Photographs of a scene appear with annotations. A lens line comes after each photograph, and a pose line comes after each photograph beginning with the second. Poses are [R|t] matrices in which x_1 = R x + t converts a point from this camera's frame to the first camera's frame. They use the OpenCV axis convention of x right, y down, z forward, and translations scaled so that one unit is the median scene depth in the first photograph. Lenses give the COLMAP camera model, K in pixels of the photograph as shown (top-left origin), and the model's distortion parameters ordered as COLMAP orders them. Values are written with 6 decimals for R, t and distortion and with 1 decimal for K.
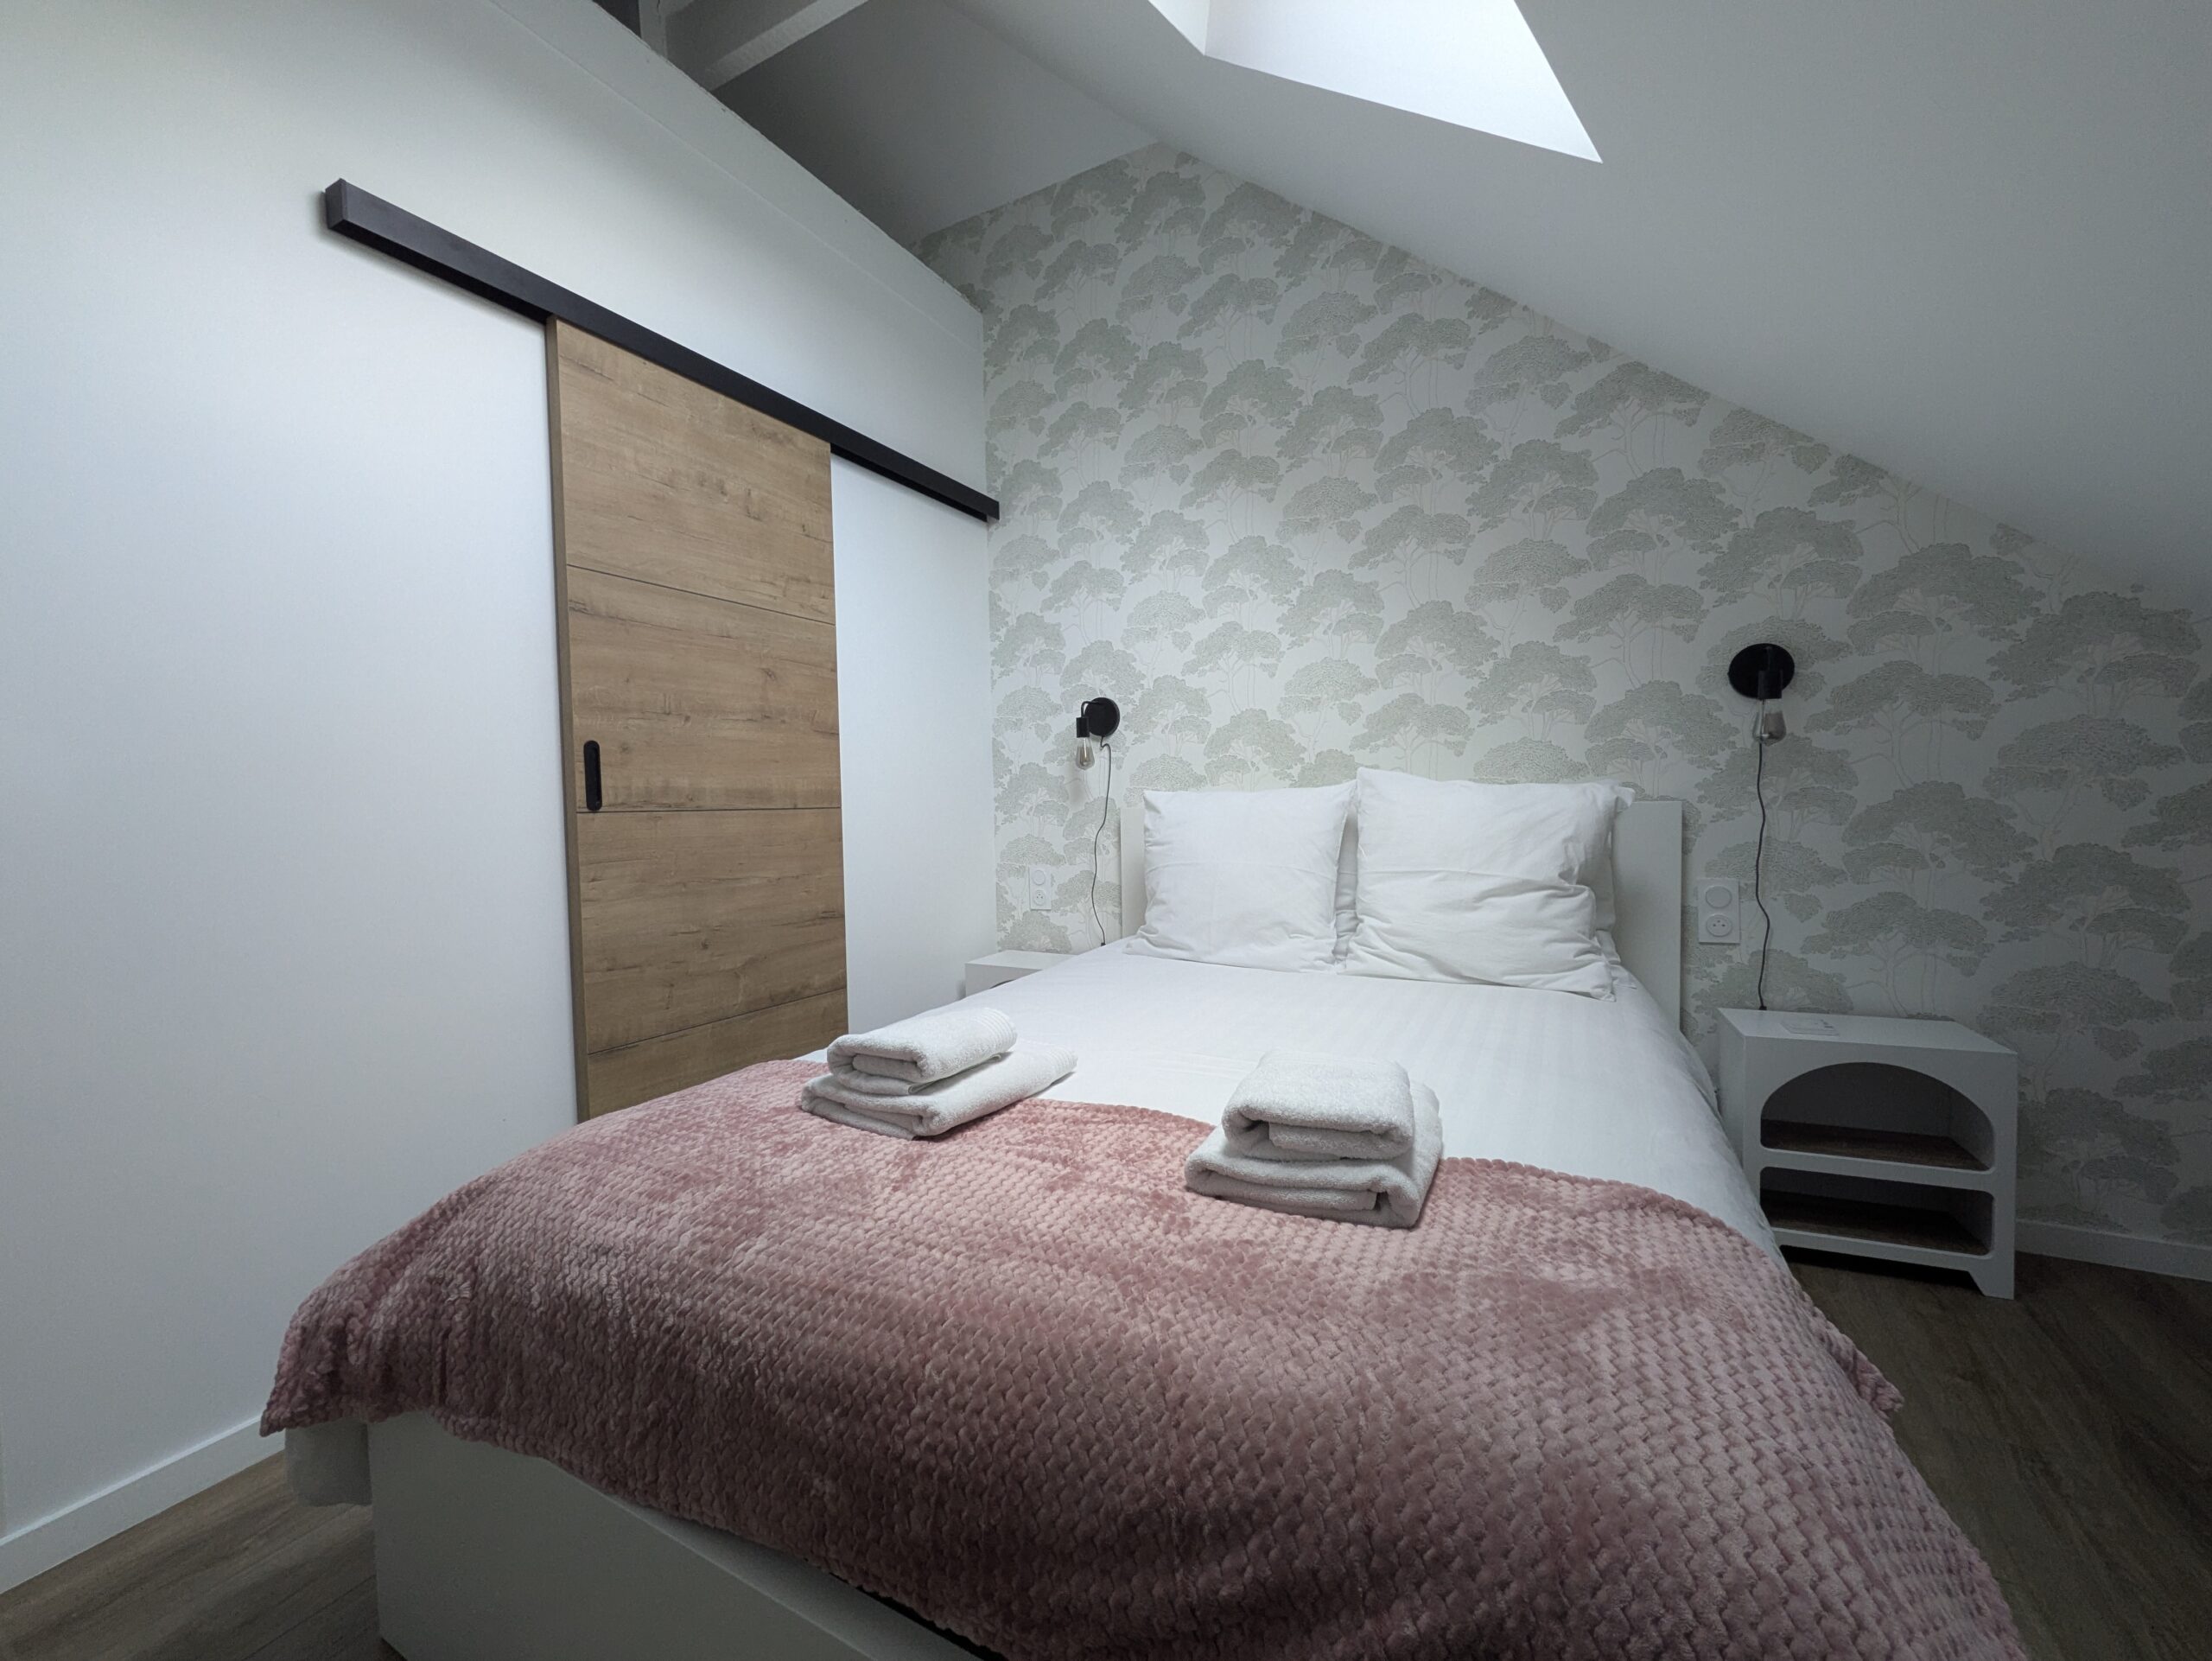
lens RADIAL K [[881.4, 0, 1124.8], [0, 881.4, 840.2], [0, 0, 1]] dist [-0.005495, 0.000334]
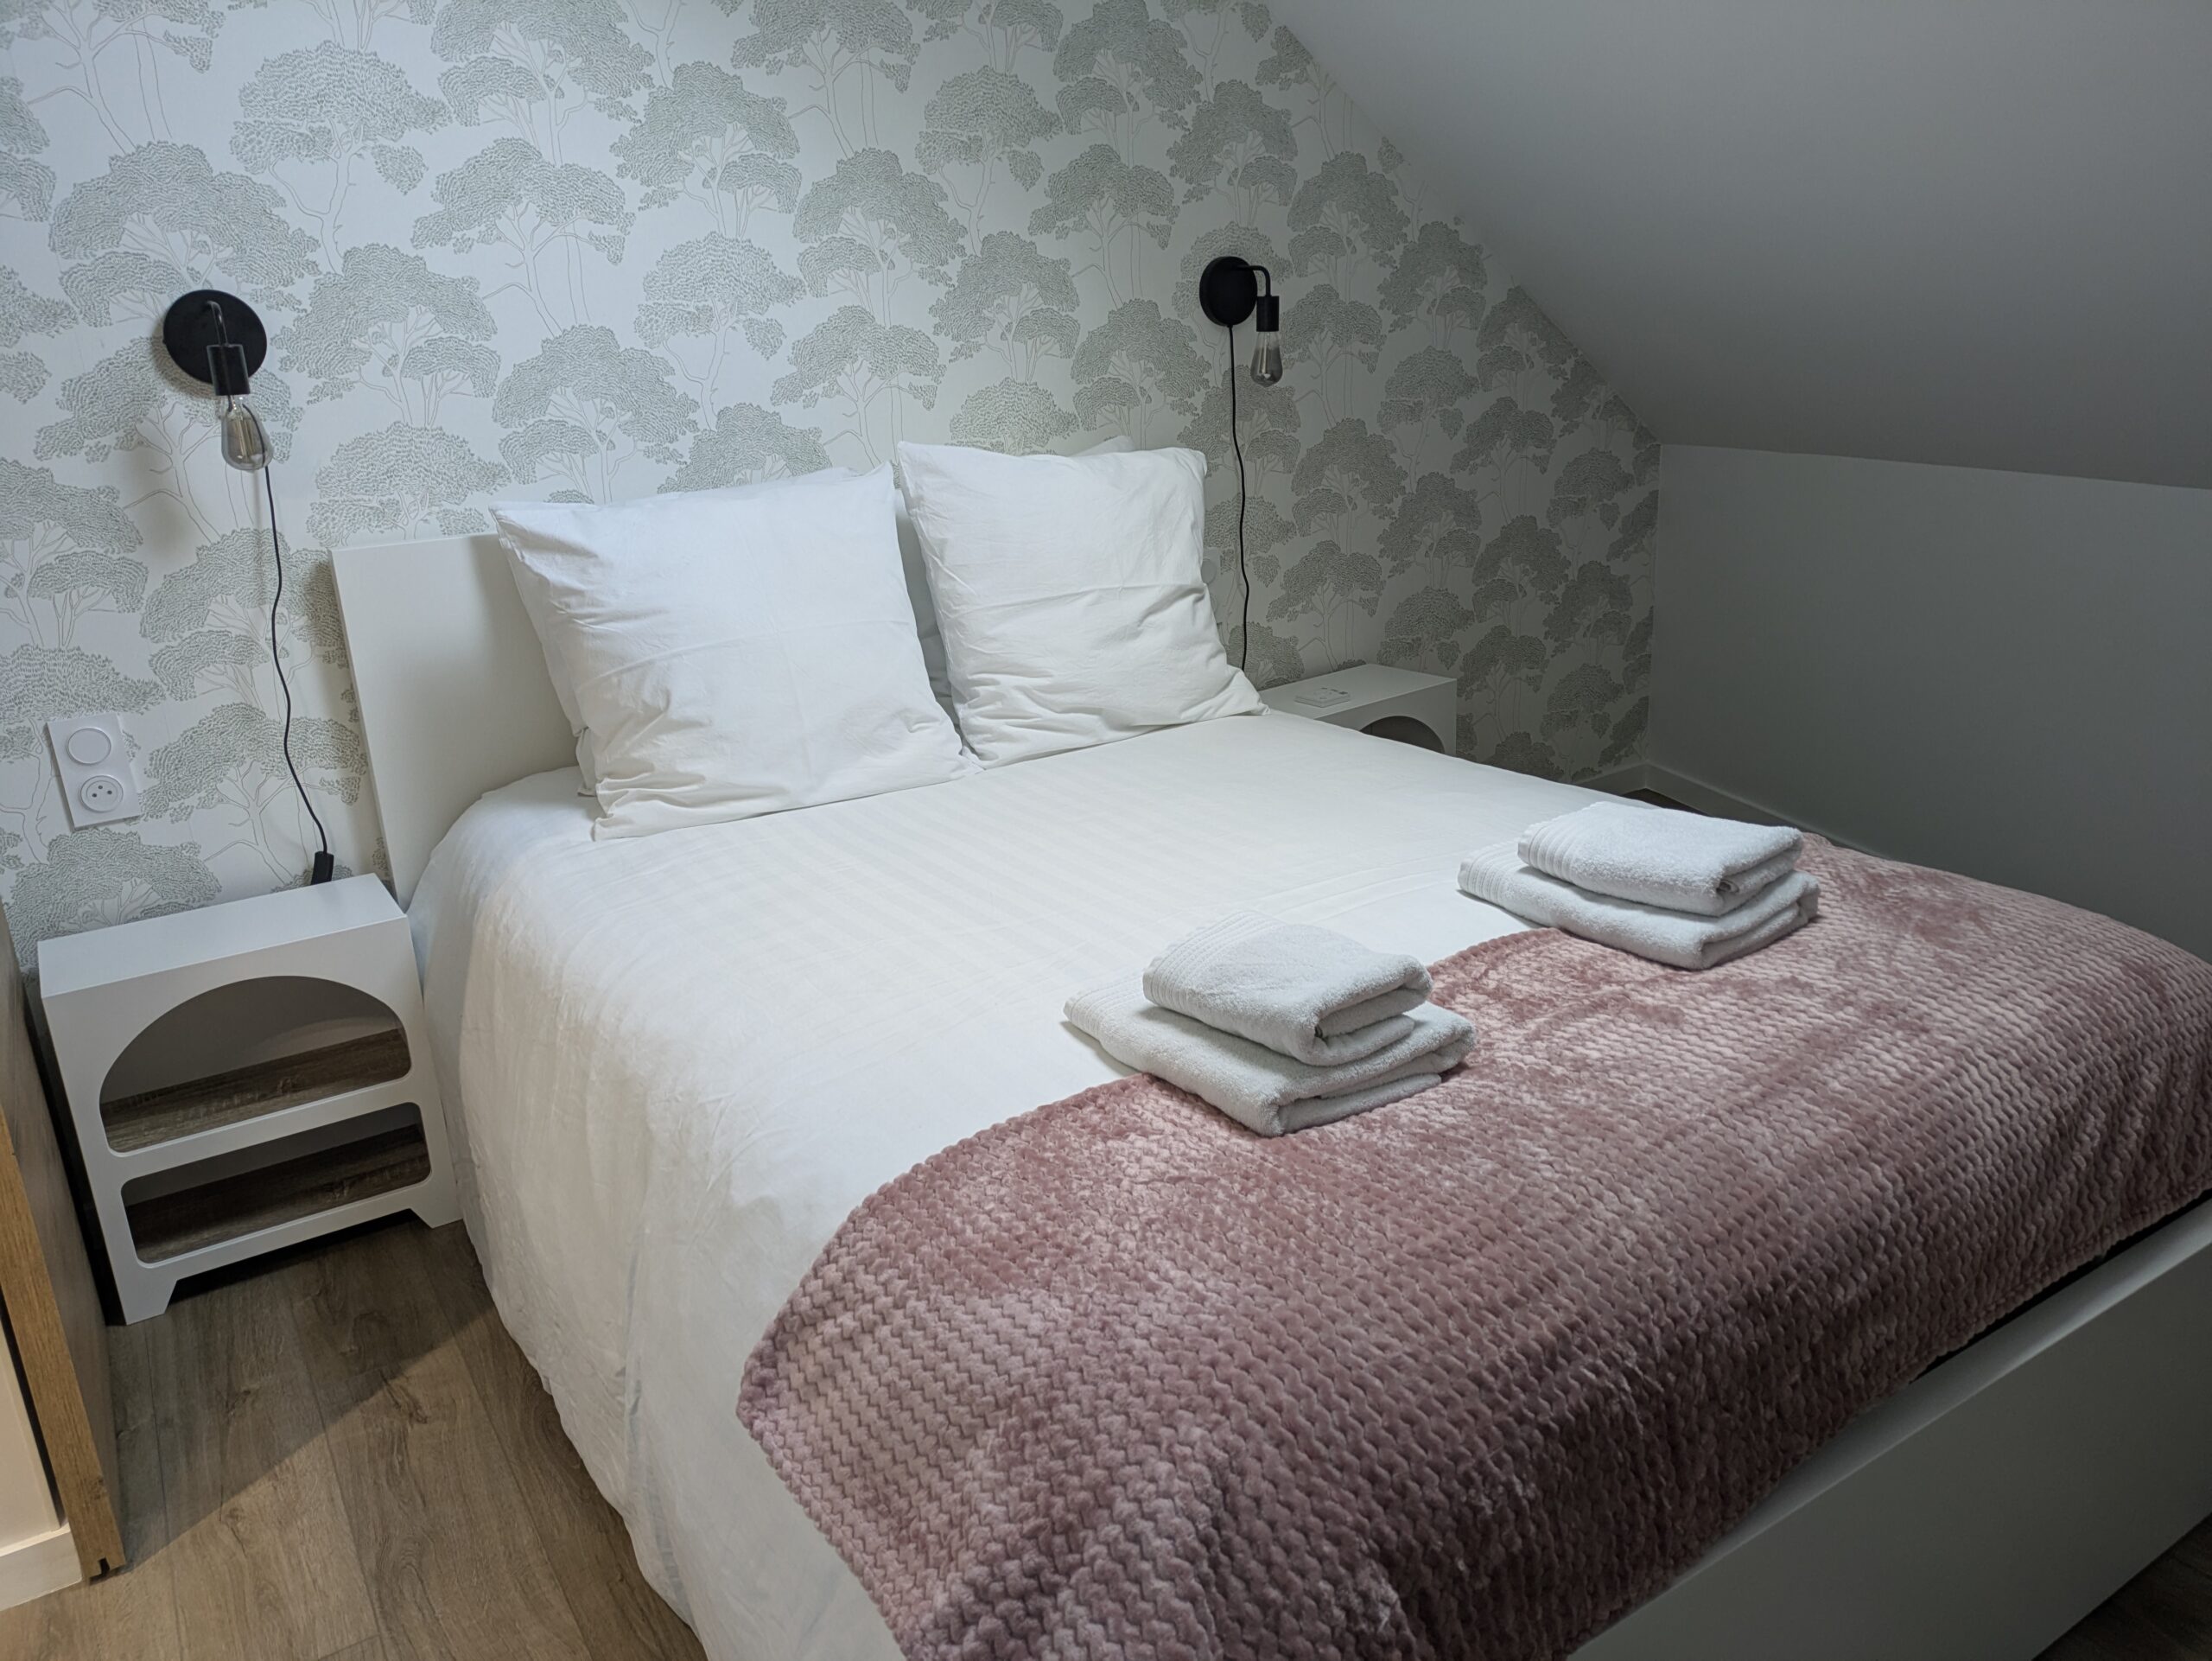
lens RADIAL K [[1631.8, 0, 1120.1], [0, 1631.8, 818.1], [0, 0, 1]] dist [0.056966, -0.033458]
pose [[0.477180, -0.266739, 0.837347, -0.816529], [0.081135, 0.962126, 0.260251, -0.135229], [-0.875052, -0.056248, 0.480749, 0.340733]]
